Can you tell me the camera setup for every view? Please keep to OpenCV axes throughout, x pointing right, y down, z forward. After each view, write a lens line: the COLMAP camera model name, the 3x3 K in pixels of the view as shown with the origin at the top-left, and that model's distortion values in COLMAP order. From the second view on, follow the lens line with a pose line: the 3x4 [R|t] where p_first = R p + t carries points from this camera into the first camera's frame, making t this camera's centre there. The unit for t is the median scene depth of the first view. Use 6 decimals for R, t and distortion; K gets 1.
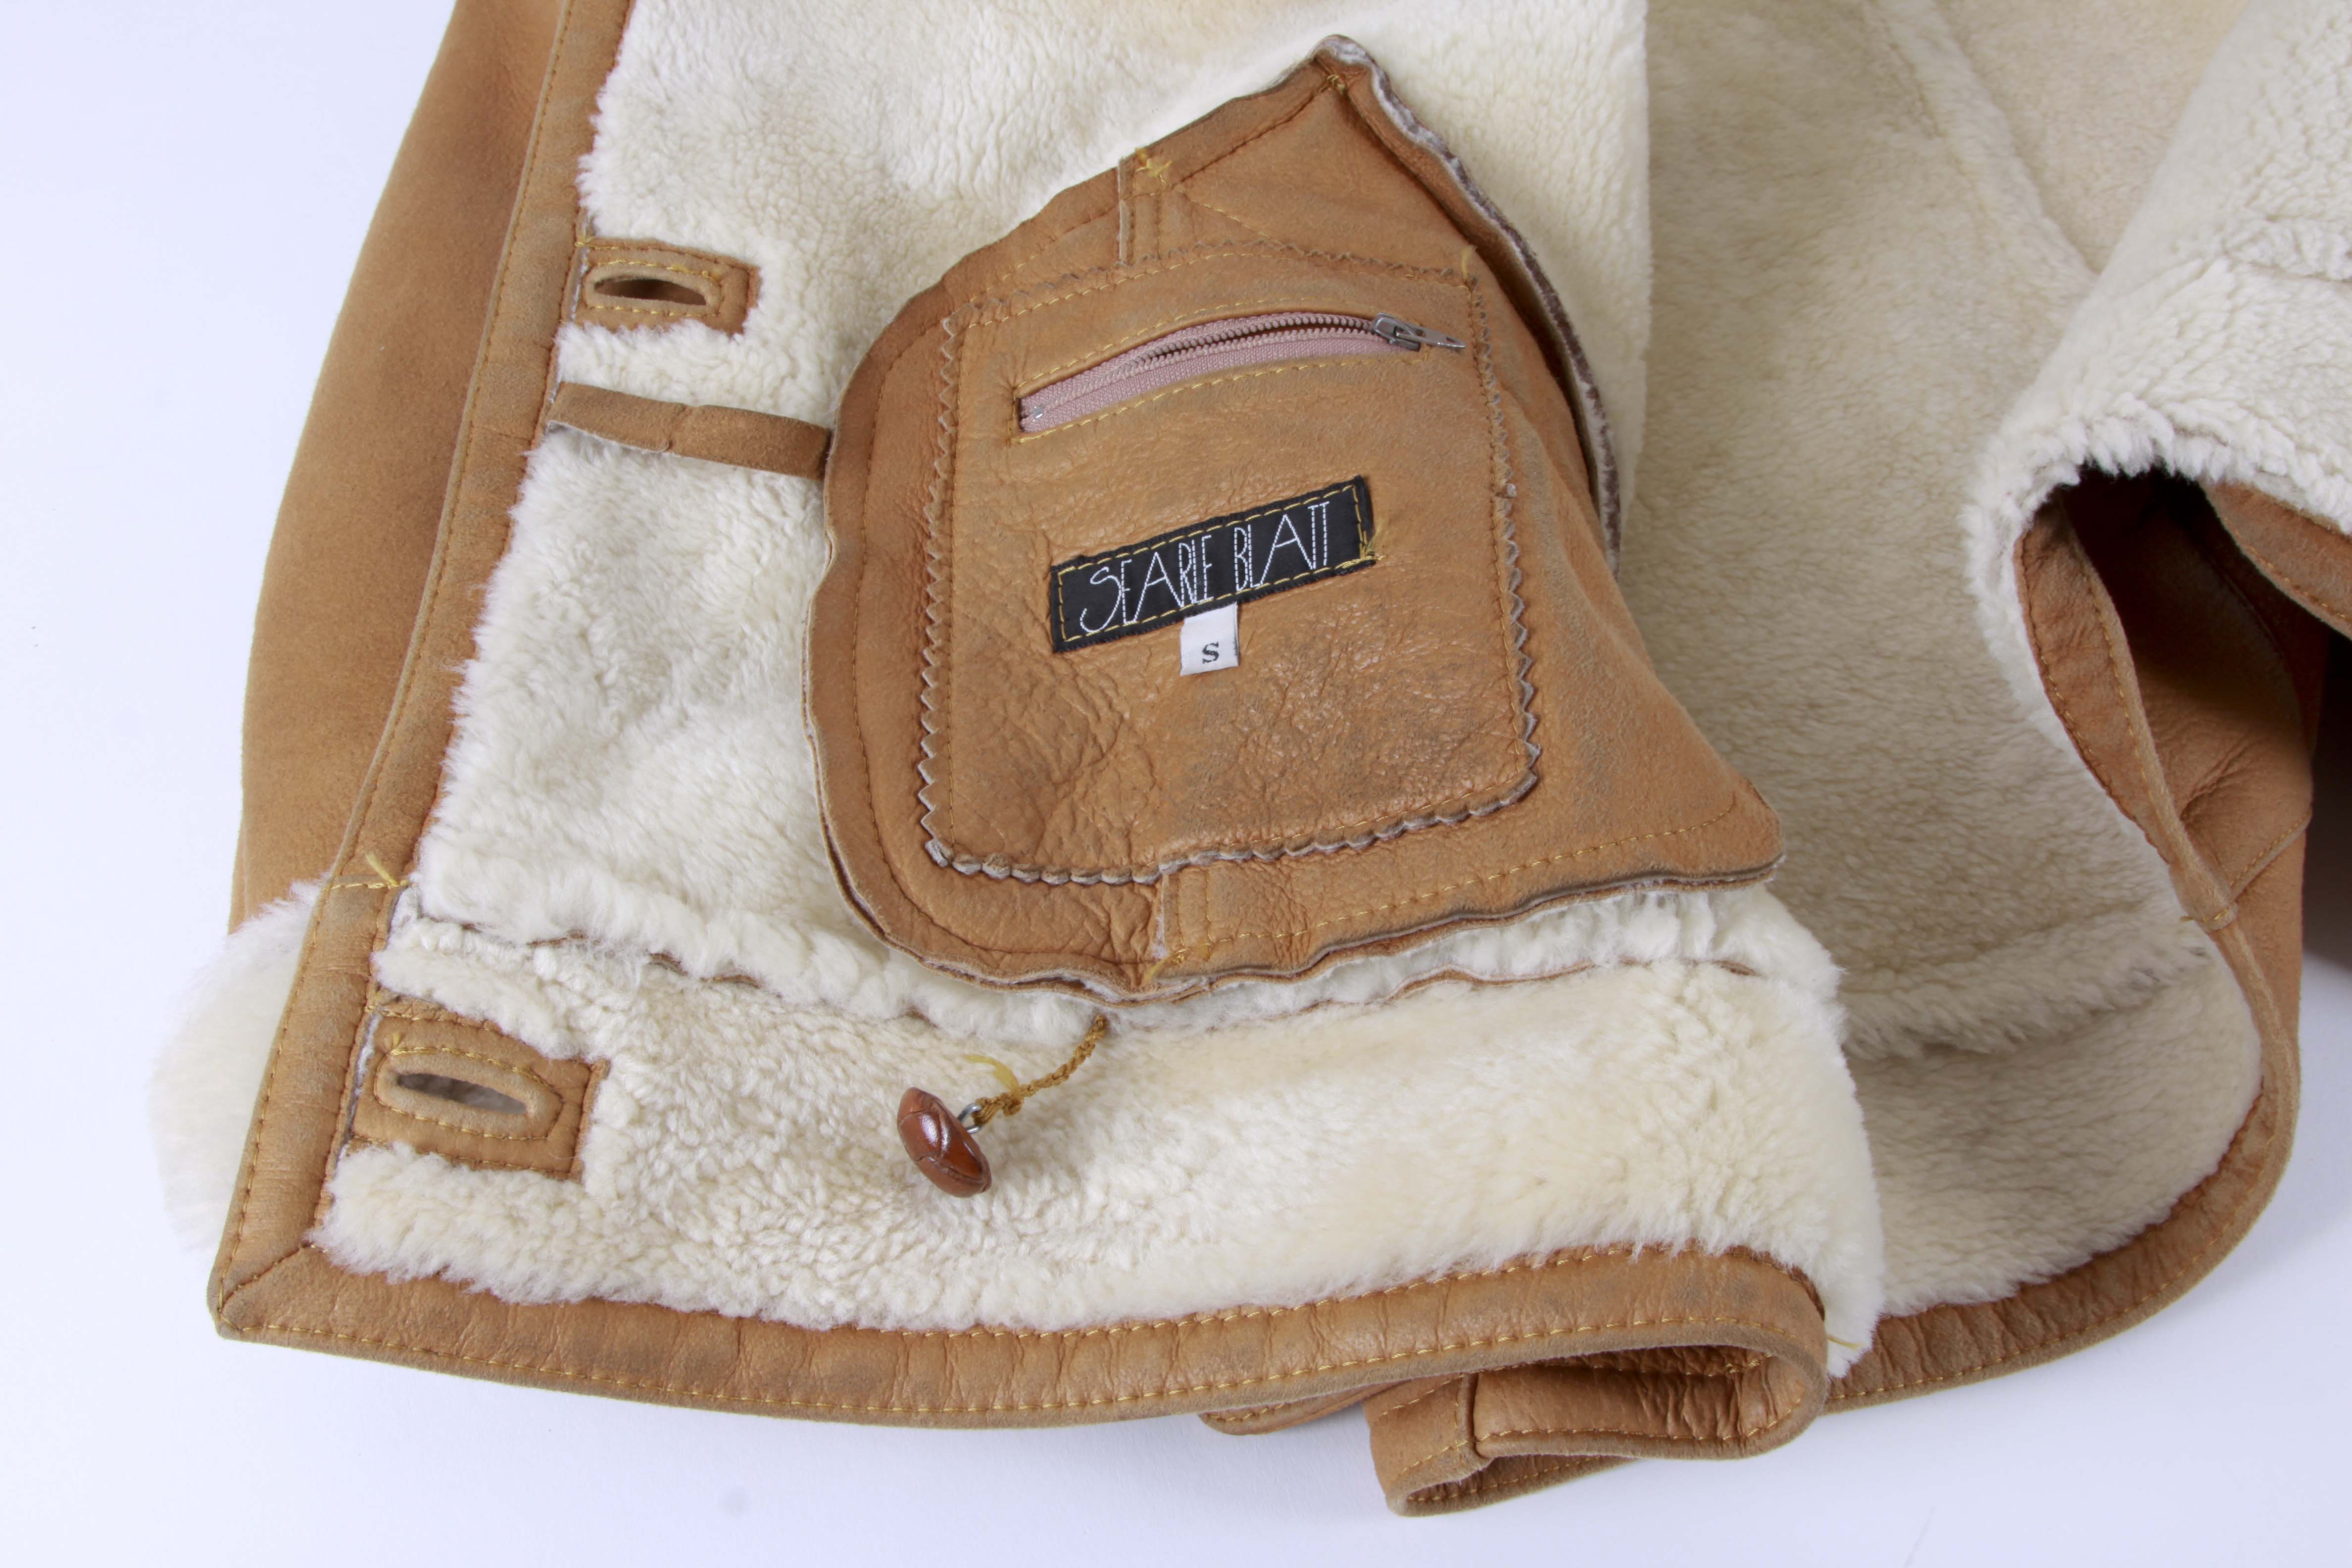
lens RADIAL K [[2513.6, 0, 1187.7], [0, 2513.6, 759.4], [0, 0, 1]] dist [-0.116657, 0.000000]
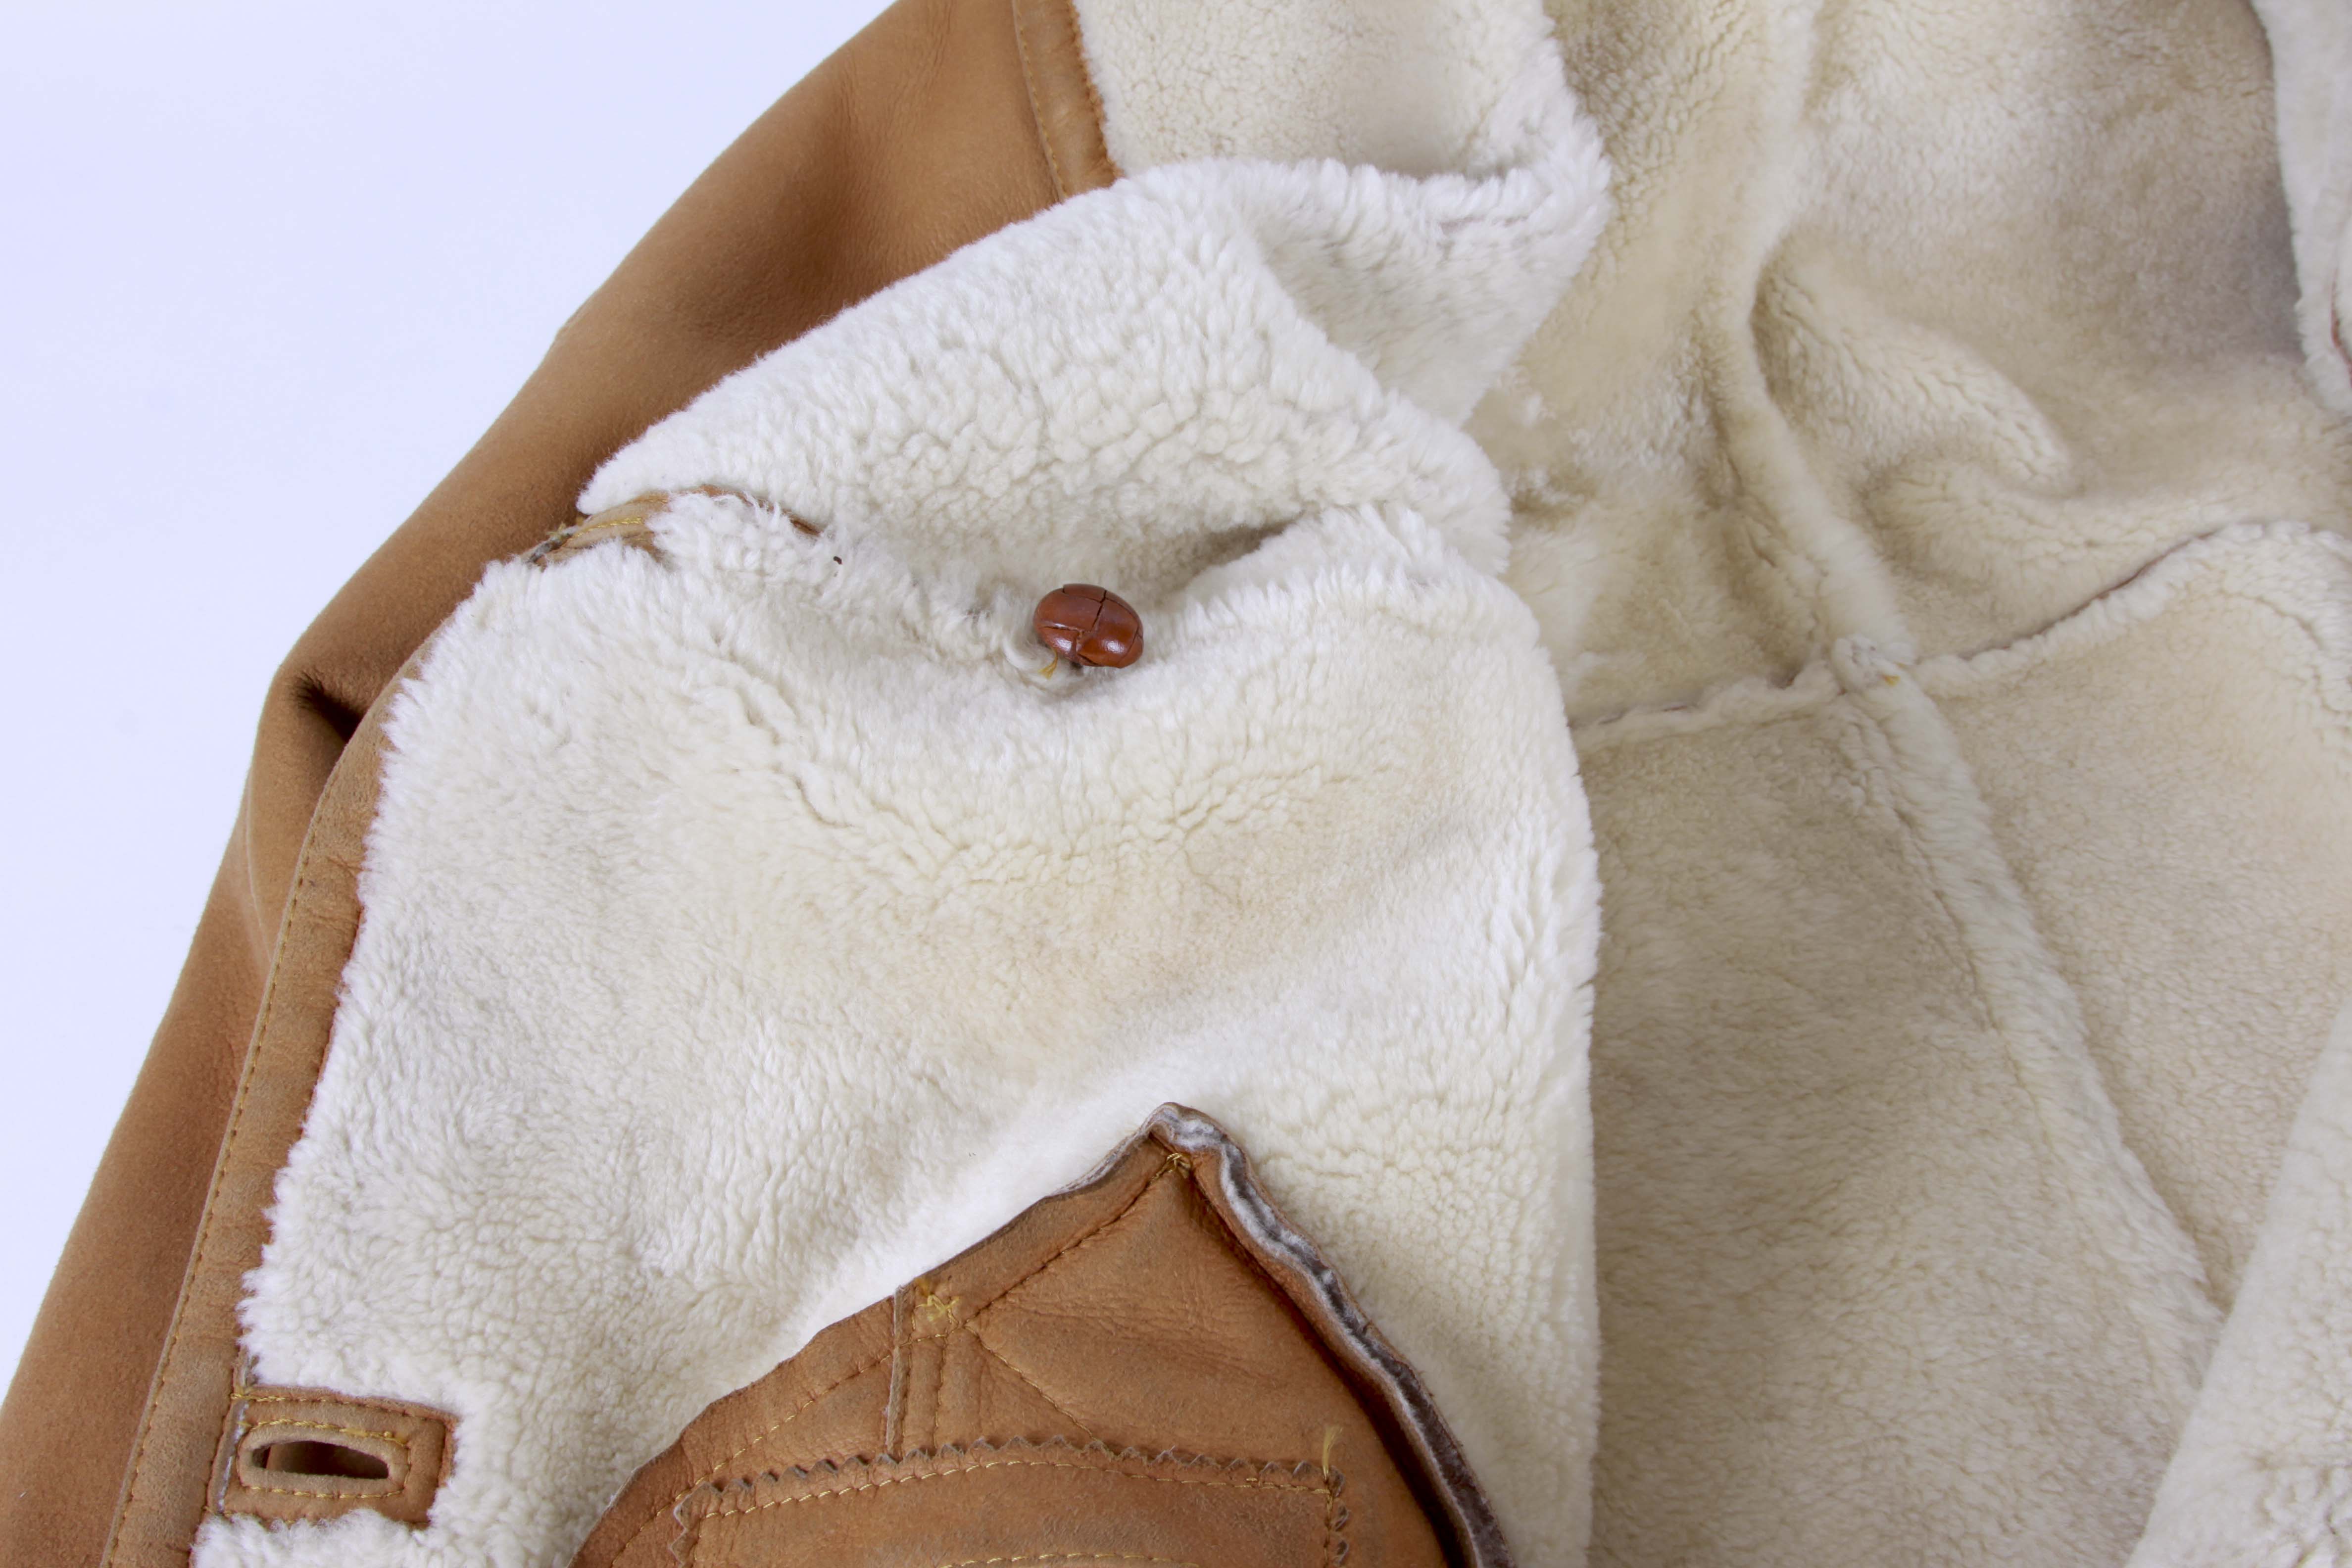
lens RADIAL K [[2513.6, 0, 1170.6], [0, 2513.6, 808.9], [0, 0, 1]] dist [-0.116657, 0.000000]
pose [[0.997287, -0.022378, -0.070125, 0.119545], [0.015368, 0.994973, -0.098955, -0.316406], [0.071987, 0.097609, 0.992618, 0.210940]]
